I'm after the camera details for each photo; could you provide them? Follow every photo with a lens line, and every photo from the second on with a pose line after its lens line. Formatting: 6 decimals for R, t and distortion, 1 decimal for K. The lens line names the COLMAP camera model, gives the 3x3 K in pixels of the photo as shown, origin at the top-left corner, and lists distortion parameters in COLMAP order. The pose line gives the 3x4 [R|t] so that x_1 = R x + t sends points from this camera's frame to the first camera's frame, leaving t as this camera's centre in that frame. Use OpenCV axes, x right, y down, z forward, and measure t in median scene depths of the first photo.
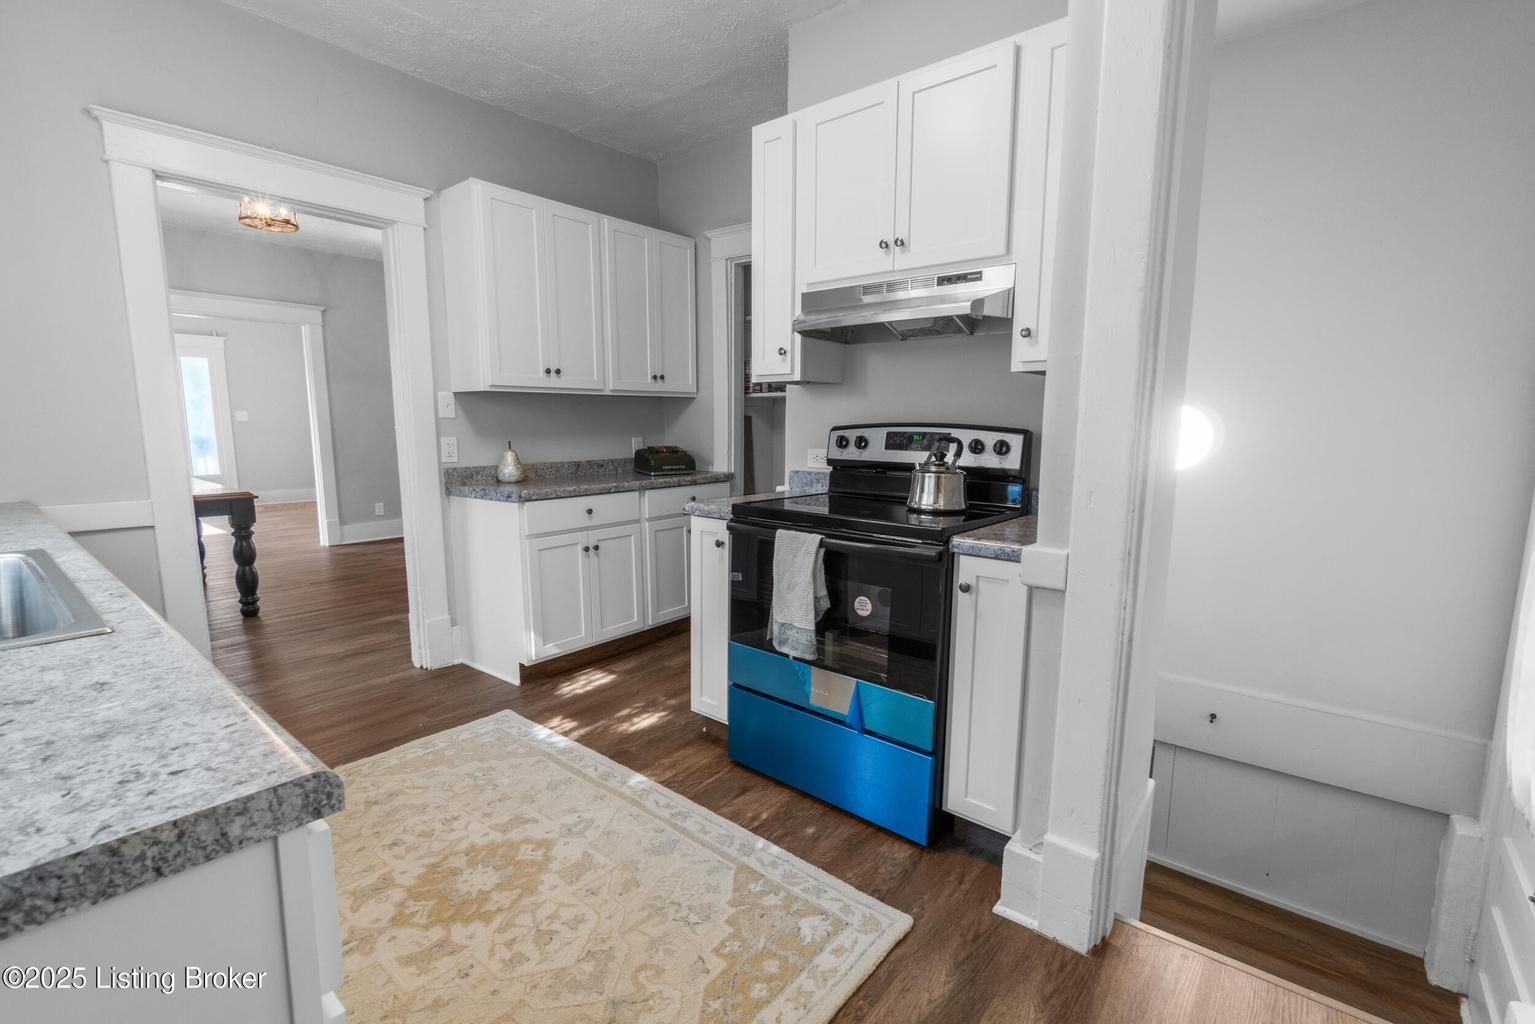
lens RADIAL K [[684.2, 0, 760.7], [0, 684.2, 515.5], [0, 0, 1]] dist [-0.002259, 0.000097]
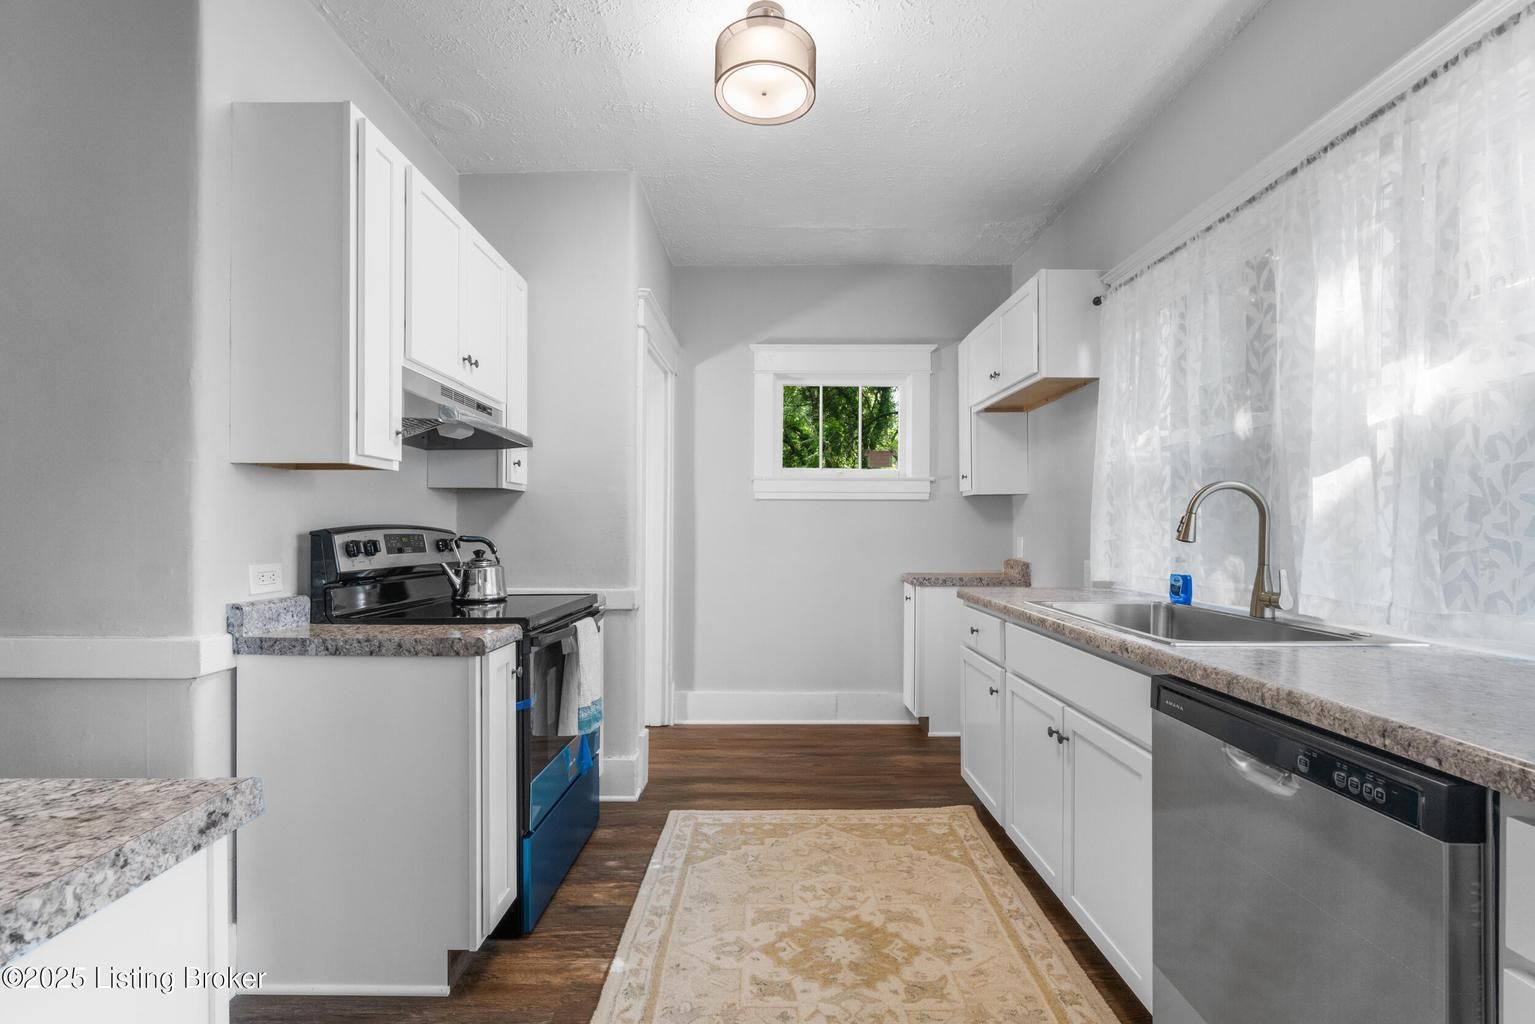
lens RADIAL K [[684.2, 0, 763.9], [0, 684.2, 523.1], [0, 0, 1]] dist [-0.002259, 0.000097]
pose [[-0.638400, 0.000464, 0.769704, -1.174430], [0.101790, 0.991268, 0.083828, -0.230603], [-0.762944, 0.131864, -0.632873, 1.707537]]
